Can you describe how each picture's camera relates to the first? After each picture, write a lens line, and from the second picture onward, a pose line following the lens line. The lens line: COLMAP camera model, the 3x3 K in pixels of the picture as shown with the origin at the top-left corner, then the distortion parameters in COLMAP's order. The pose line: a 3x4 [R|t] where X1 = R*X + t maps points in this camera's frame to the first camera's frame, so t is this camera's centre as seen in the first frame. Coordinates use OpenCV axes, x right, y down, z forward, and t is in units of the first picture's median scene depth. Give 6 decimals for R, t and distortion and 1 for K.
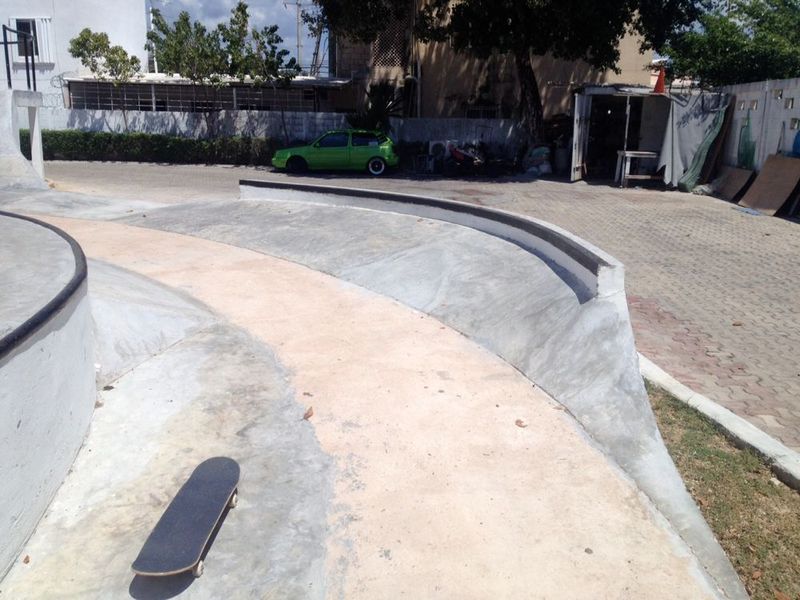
lens RADIAL K [[747.8, 0, 400.0], [0, 747.8, 300.0], [0, 0, 1]] dist [0.165560, -0.393558]
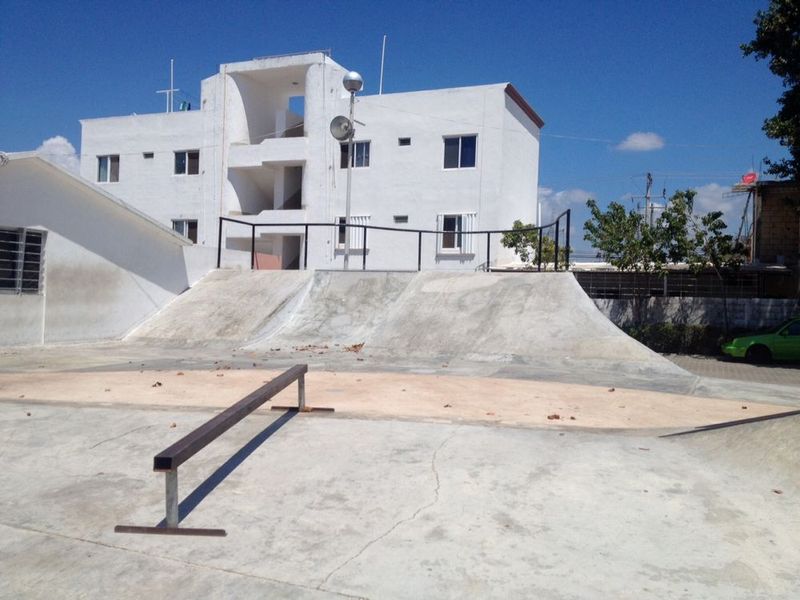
lens RADIAL K [[747.8, 0, 400.0], [0, 747.8, 300.0], [0, 0, 1]] dist [0.165560, -0.393558]
pose [[0.949161, 0.002686, -0.314780, -0.235806], [-0.079863, 0.969302, -0.232542, 0.001669], [0.304492, 0.245859, 0.920238, 0.022063]]
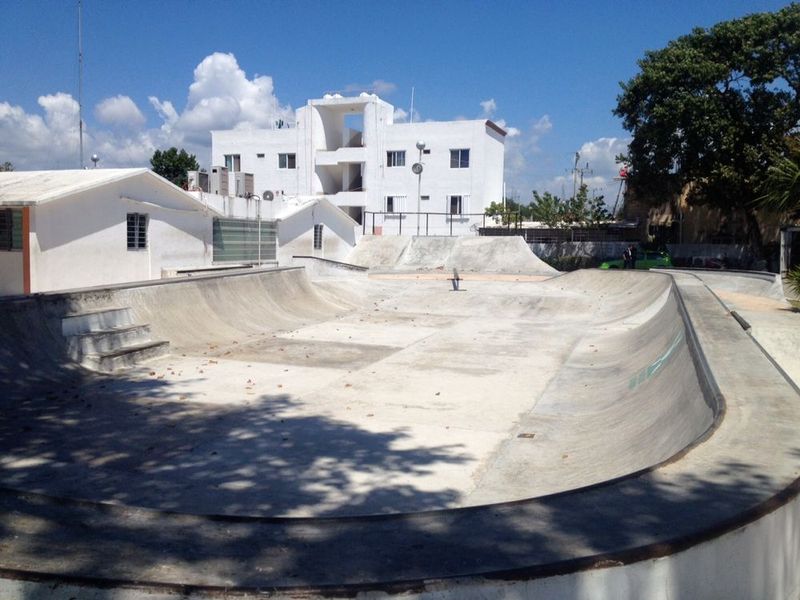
lens RADIAL K [[747.8, 0, 400.0], [0, 747.8, 300.0], [0, 0, 1]] dist [0.165560, -0.393558]
pose [[0.965691, 0.009221, -0.259532, -0.148417], [-0.050824, 0.986755, -0.154049, 0.182436], [0.254674, 0.161954, 0.953369, -0.788771]]
